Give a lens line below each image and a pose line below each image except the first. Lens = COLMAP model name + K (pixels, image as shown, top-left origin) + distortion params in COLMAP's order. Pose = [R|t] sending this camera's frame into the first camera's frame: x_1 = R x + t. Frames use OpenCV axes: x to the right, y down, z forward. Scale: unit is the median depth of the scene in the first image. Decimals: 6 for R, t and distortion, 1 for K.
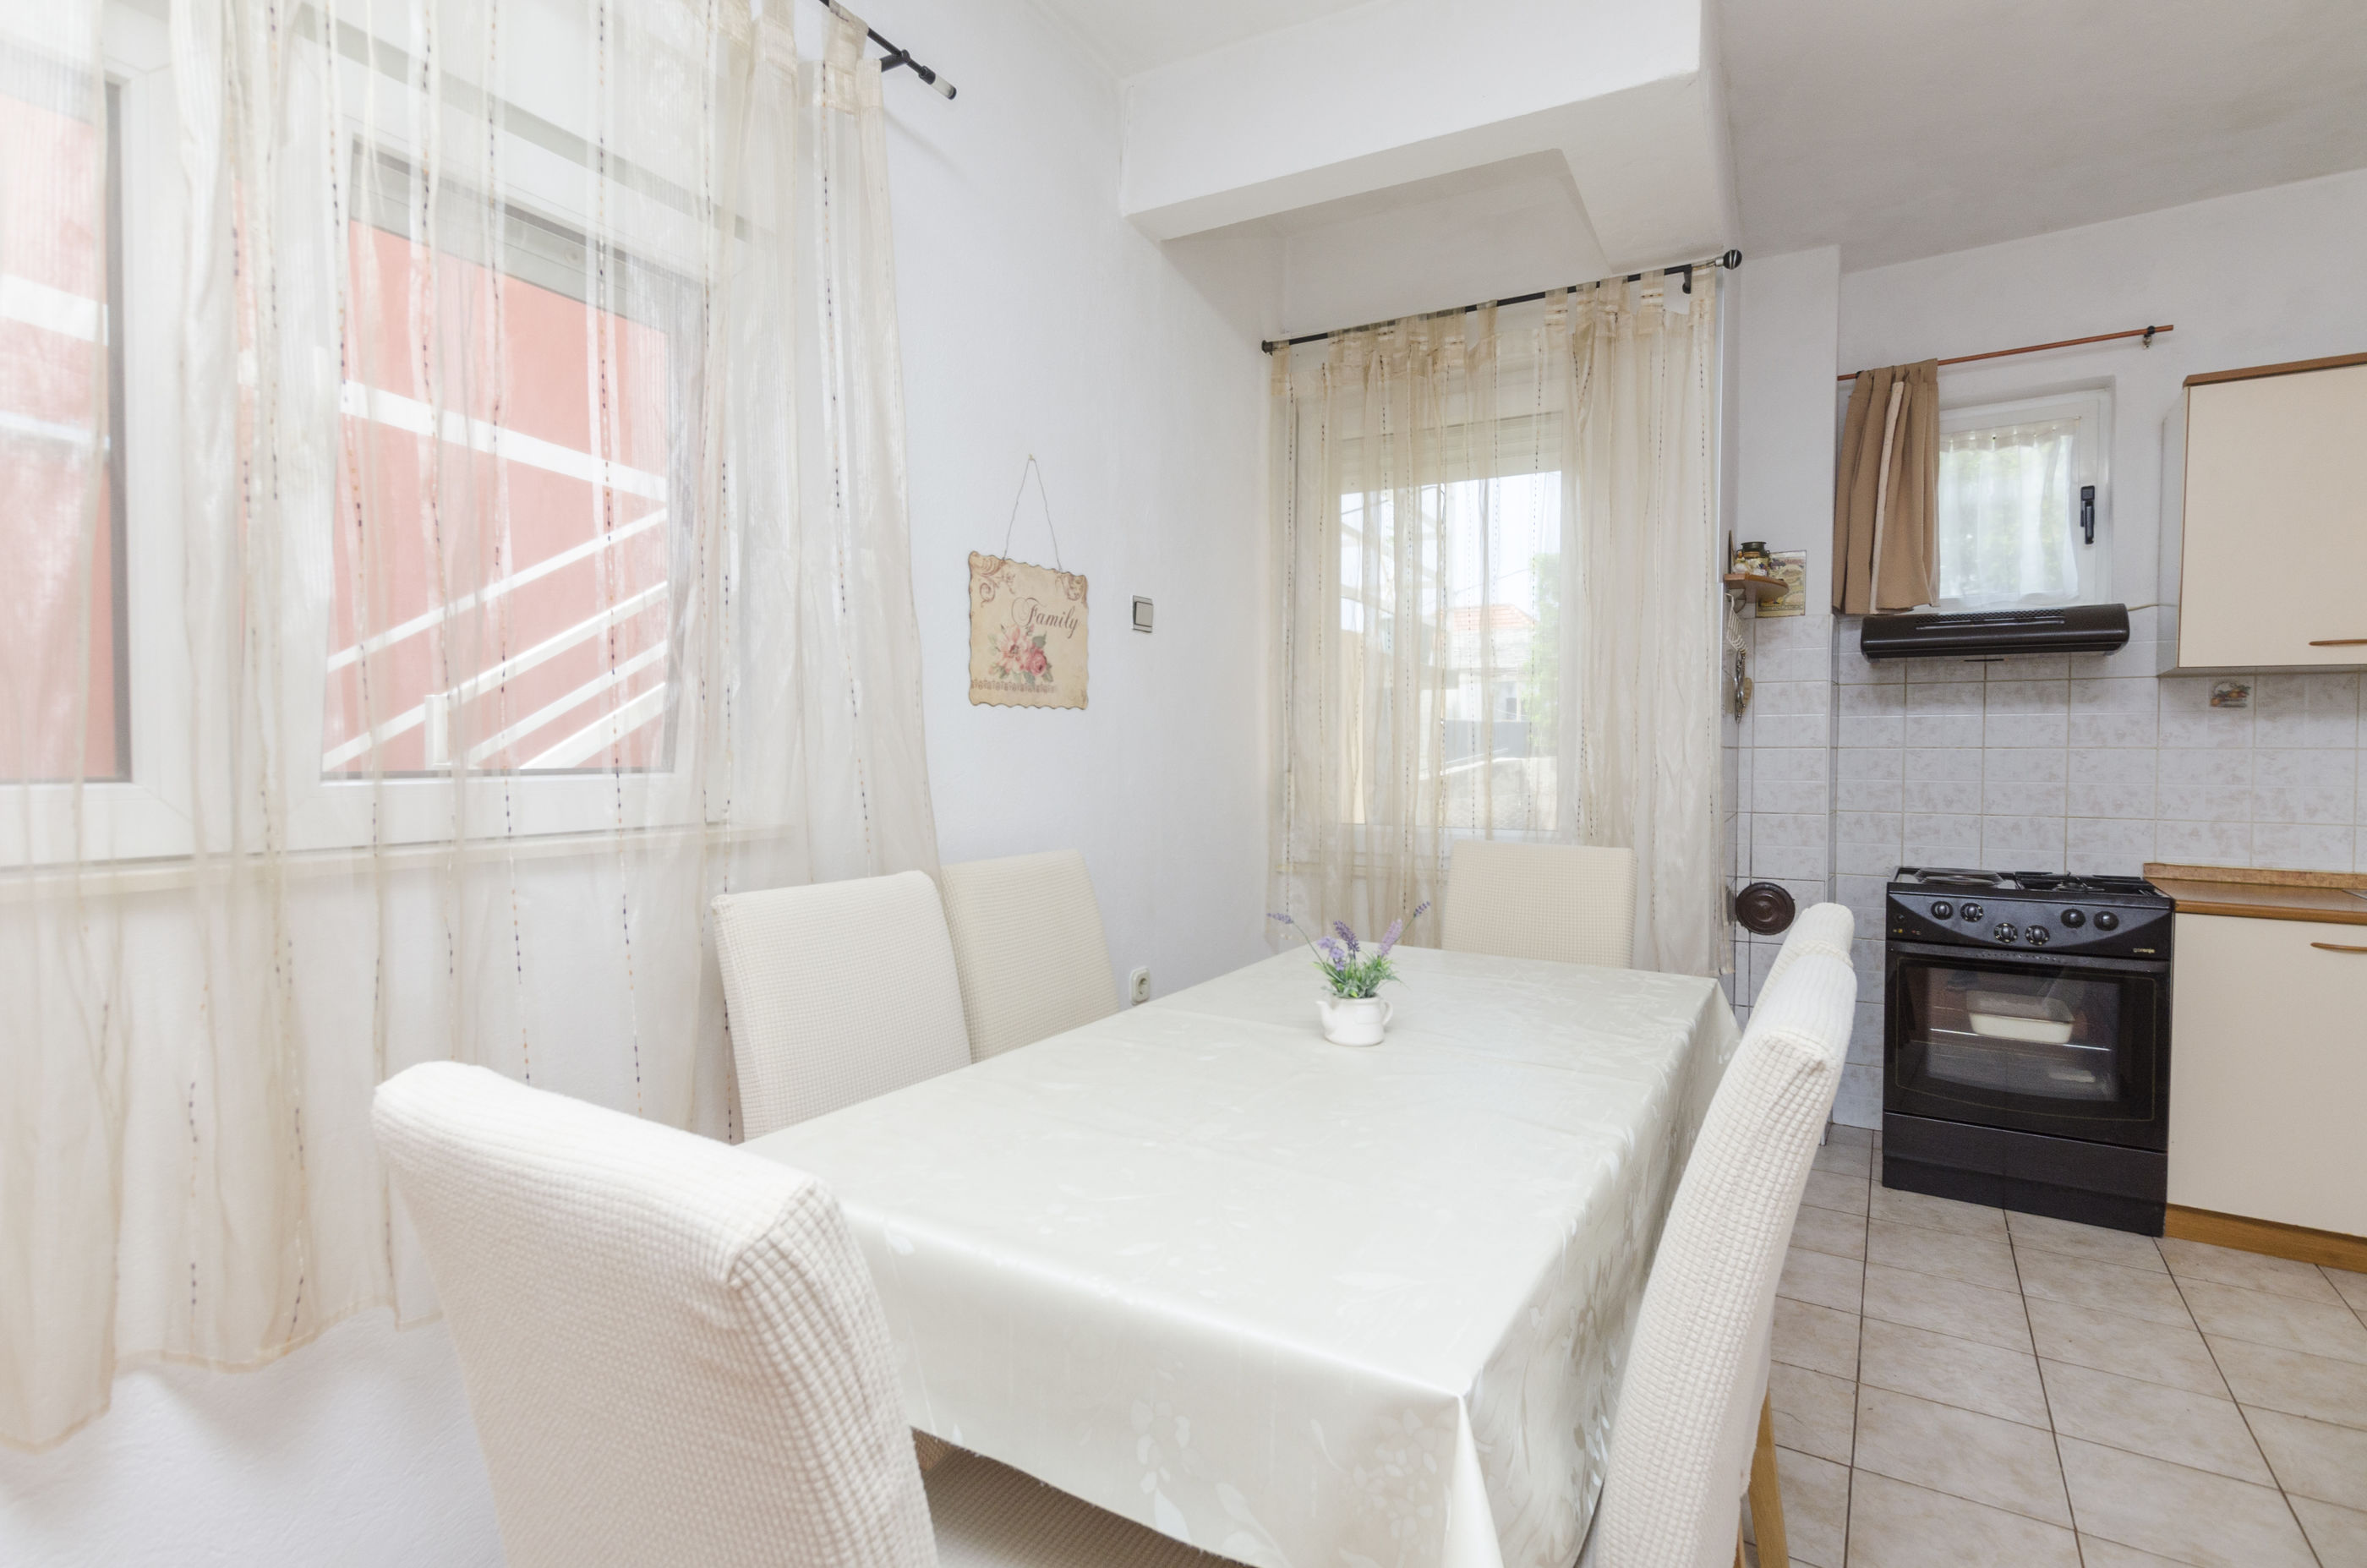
lens RADIAL K [[1139.3, 0, 1183.5], [0, 1139.3, 784.0], [0, 0, 1]] dist [-0.004515, -0.000846]
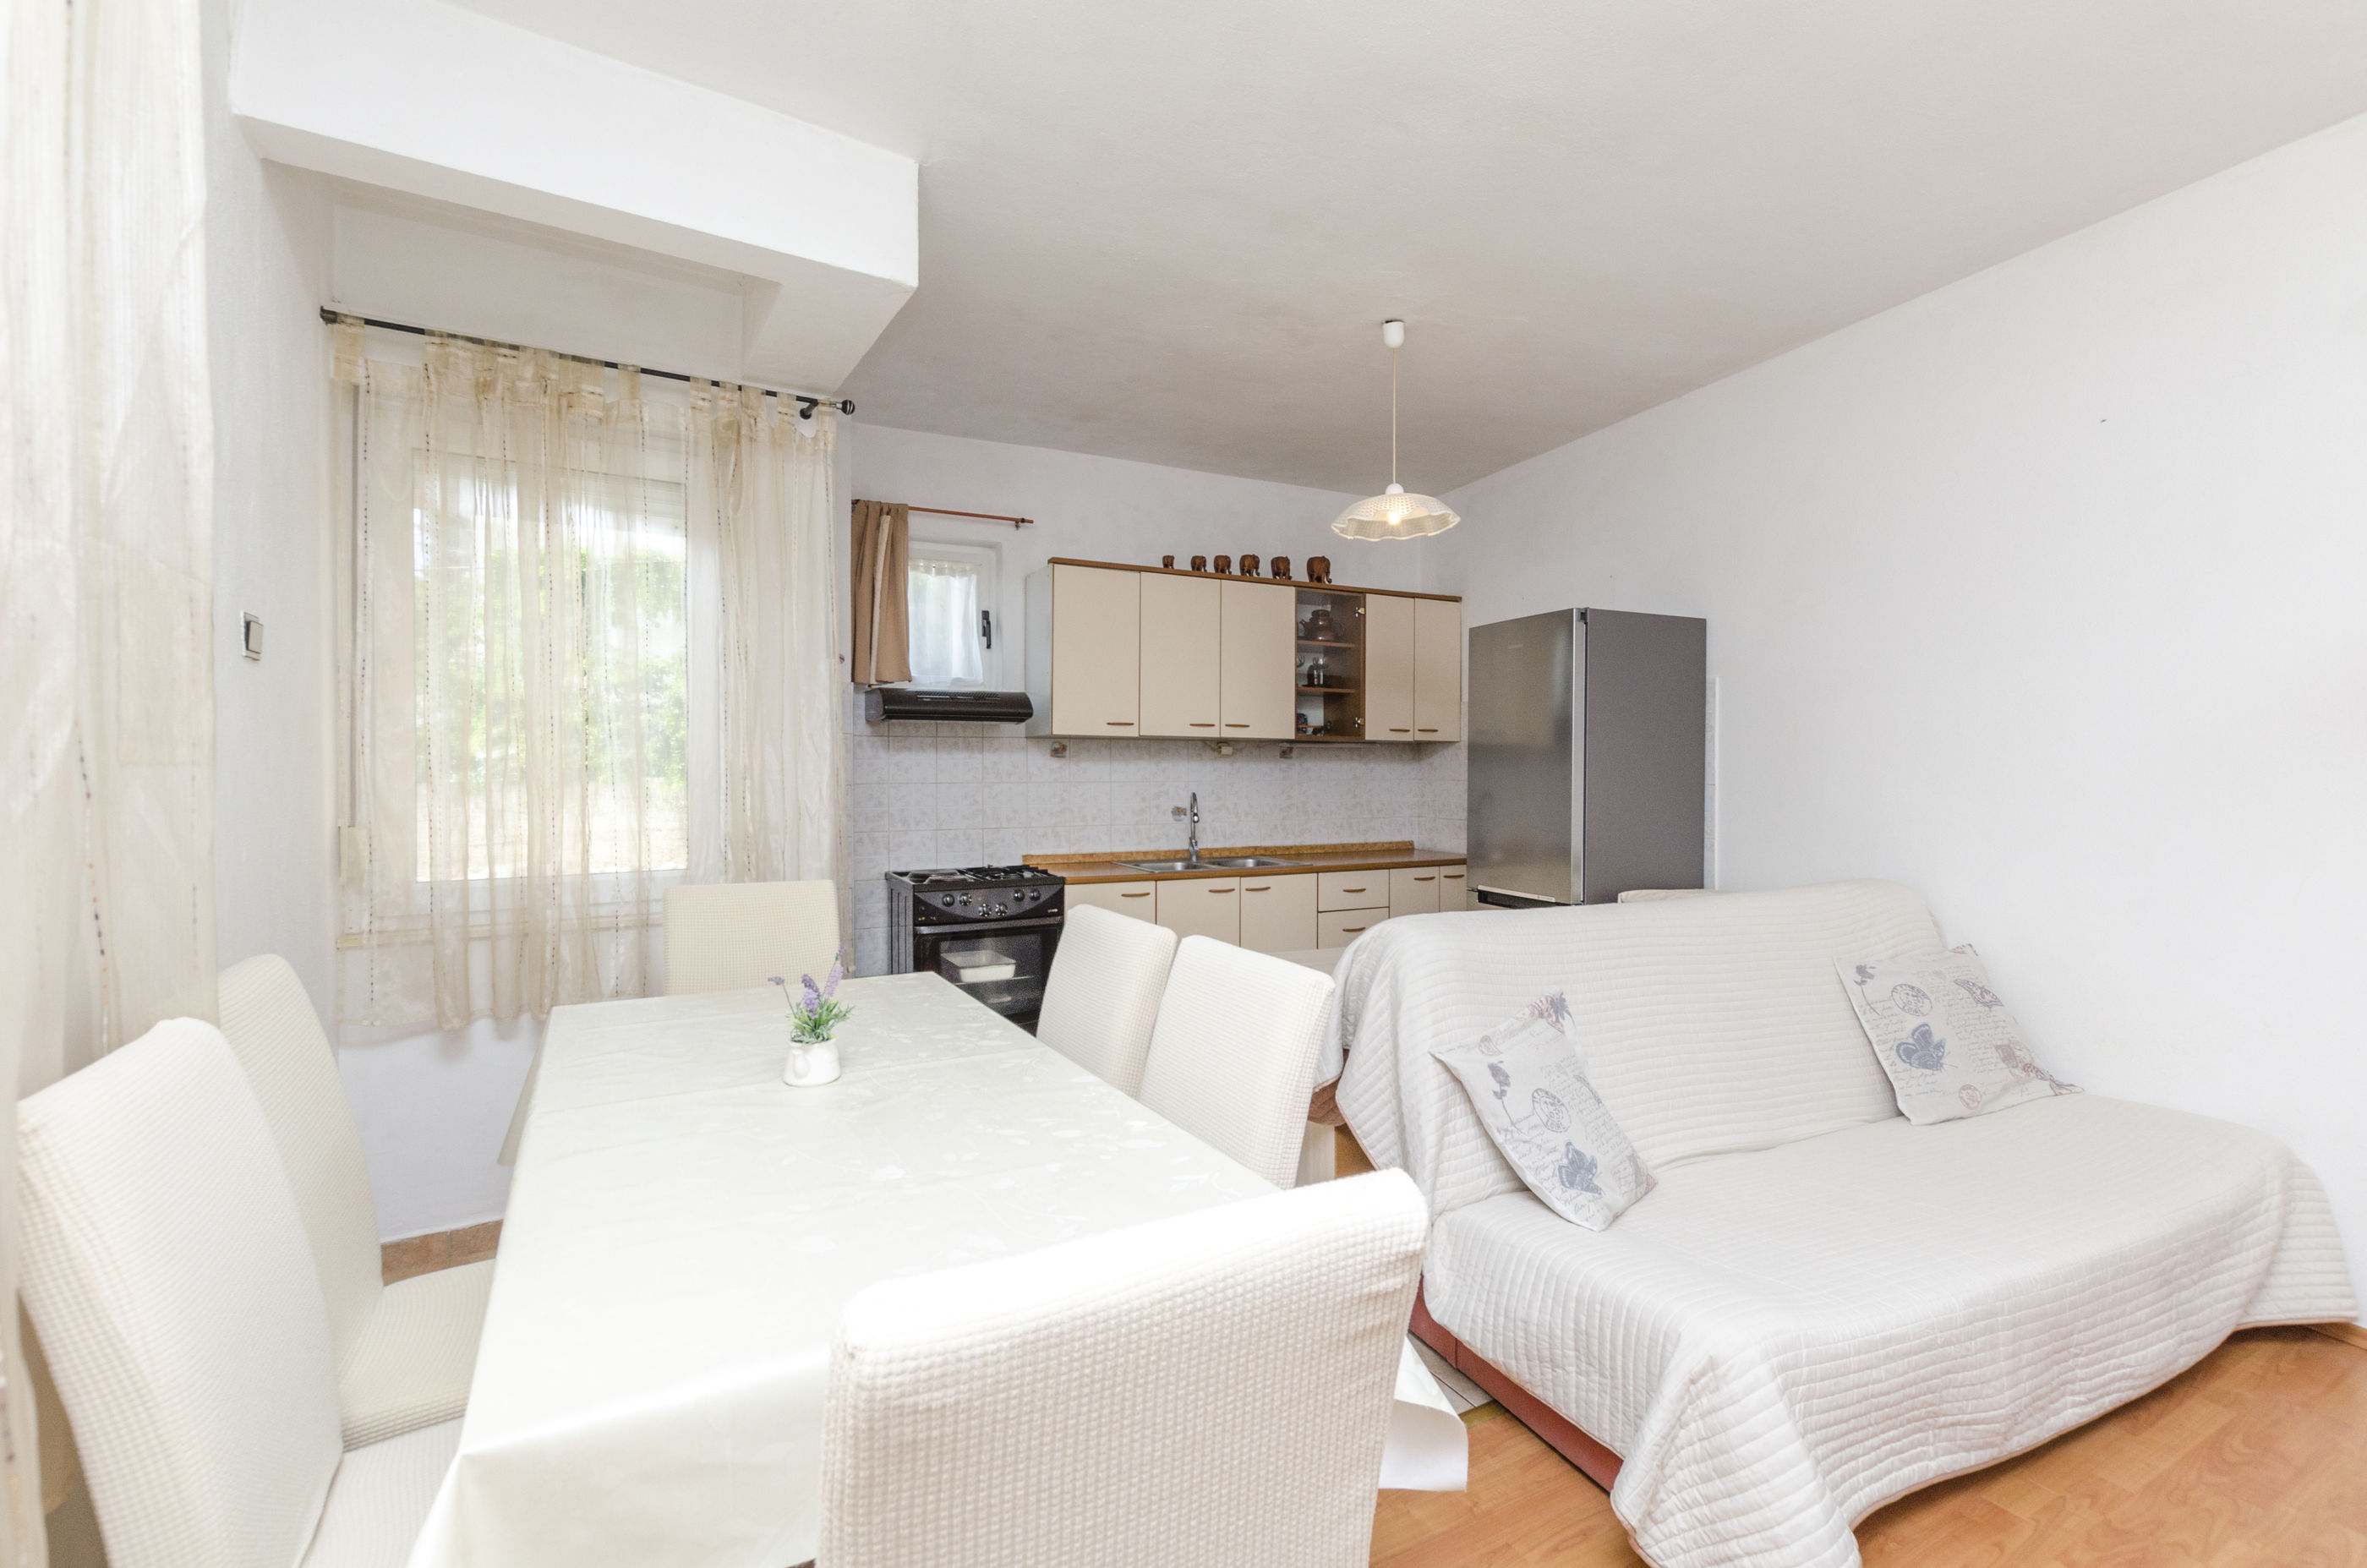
lens RADIAL K [[1015.8, 0, 1189.5], [0, 1015.8, 776.5], [0, 0, 1]] dist [0.004409, -0.004091]
pose [[0.494496, -0.010061, 0.869122, -0.275113], [0.026933, 0.999630, -0.003752, -0.029383], [-0.868763, 0.025264, 0.494584, 0.100877]]
